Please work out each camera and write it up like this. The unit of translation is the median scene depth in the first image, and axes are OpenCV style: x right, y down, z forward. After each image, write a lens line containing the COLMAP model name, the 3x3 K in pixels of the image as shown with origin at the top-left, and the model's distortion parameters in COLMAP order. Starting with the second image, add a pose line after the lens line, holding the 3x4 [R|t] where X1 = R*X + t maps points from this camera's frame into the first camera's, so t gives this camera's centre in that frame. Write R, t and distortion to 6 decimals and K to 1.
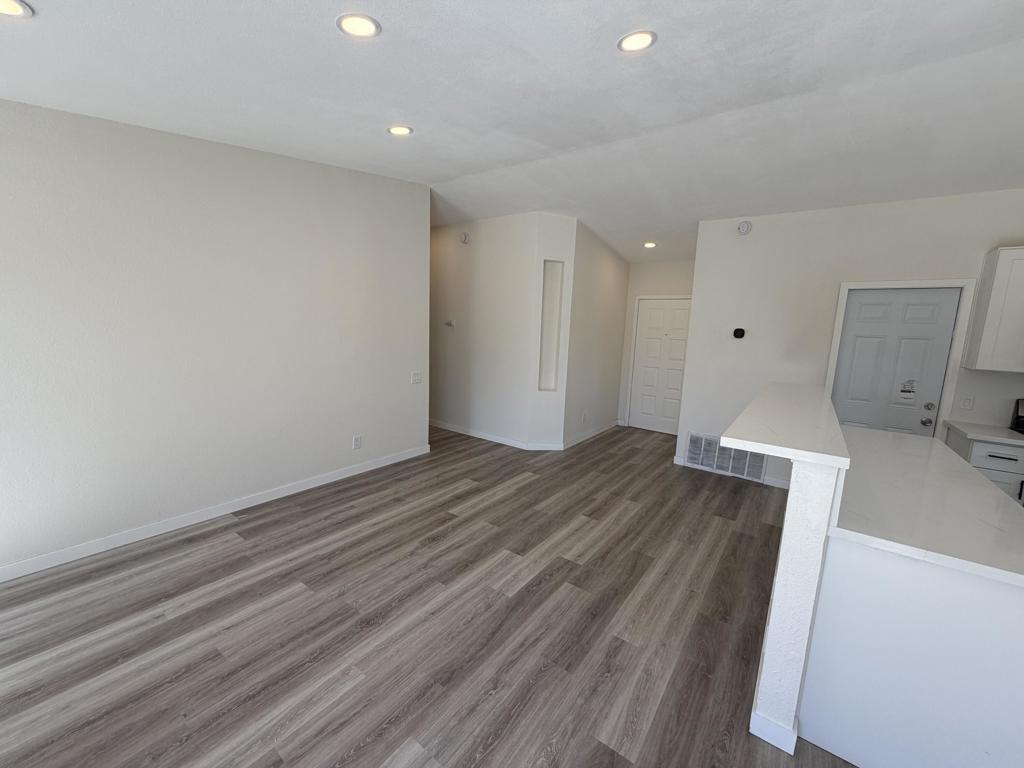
lens RADIAL K [[409.0, 0, 509.1], [0, 409.0, 384.9], [0, 0, 1]] dist [-0.000726, 0.000428]
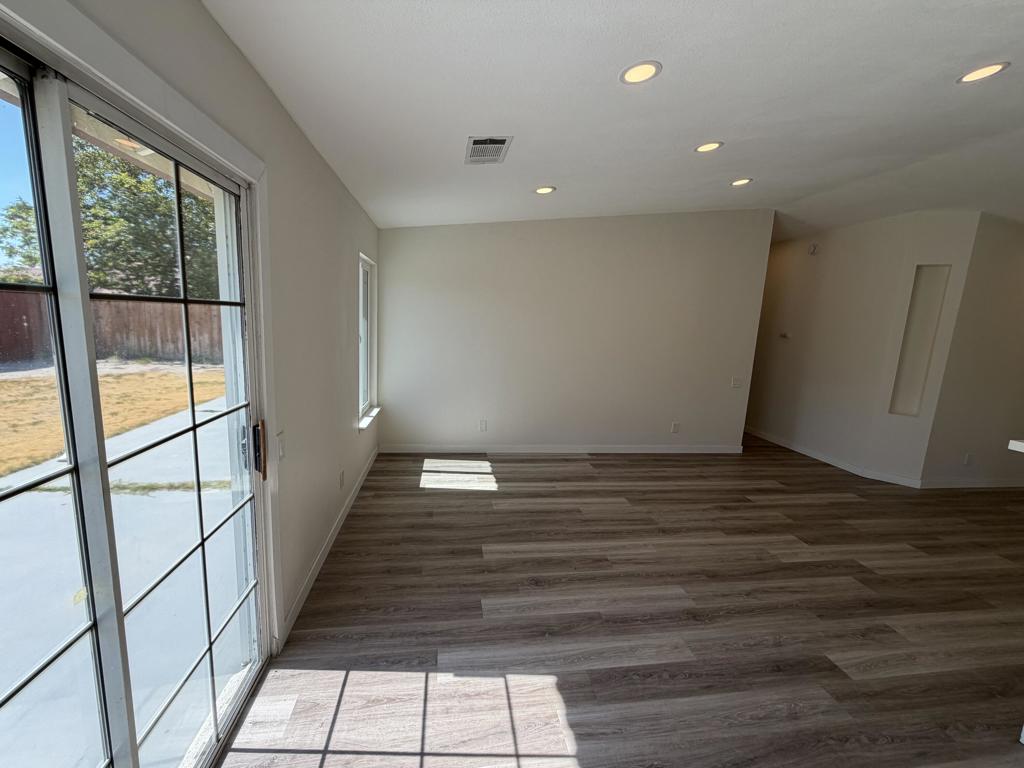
lens RADIAL K [[409.0, 0, 507.3], [0, 409.0, 383.7], [0, 0, 1]] dist [-0.000726, 0.000428]
pose [[0.708404, 0.105798, -0.697833, 0.153886], [-0.128226, 0.991540, 0.020159, 0.061646], [0.694062, 0.075200, 0.715977, -0.329904]]
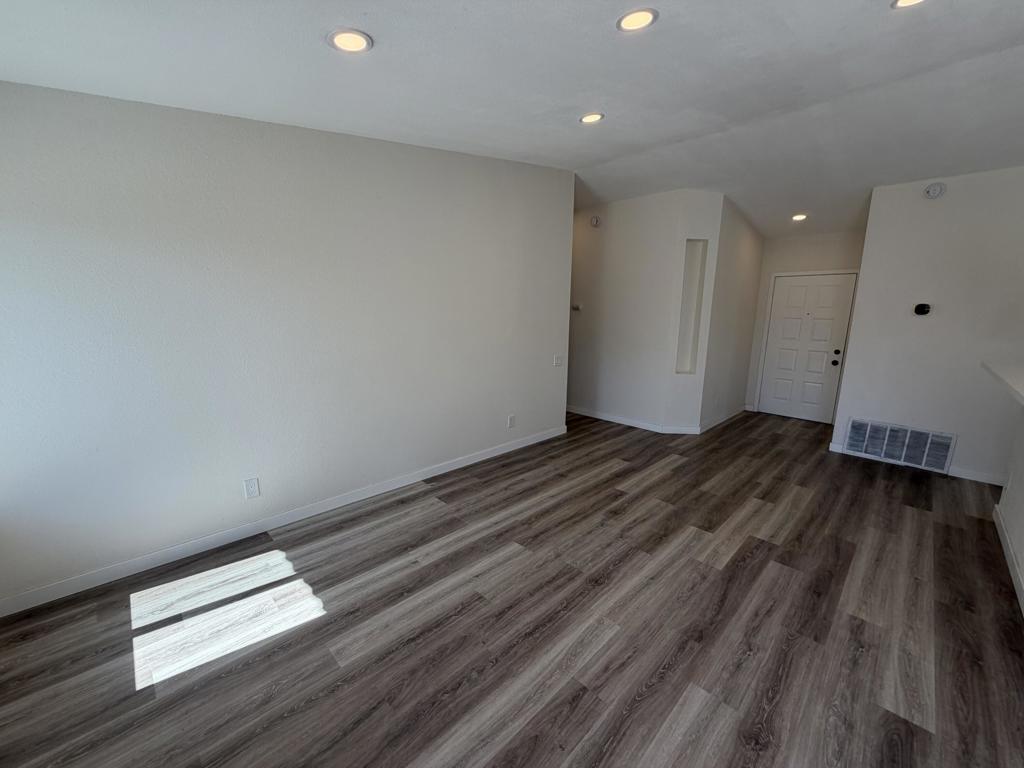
lens RADIAL K [[409.0, 0, 508.5], [0, 409.0, 384.9], [0, 0, 1]] dist [-0.000726, 0.000428]
pose [[0.987219, 0.003561, -0.159331, -0.267117], [0.001621, 0.999474, 0.032382, 0.014241], [0.159362, -0.032226, 0.986694, -0.063197]]
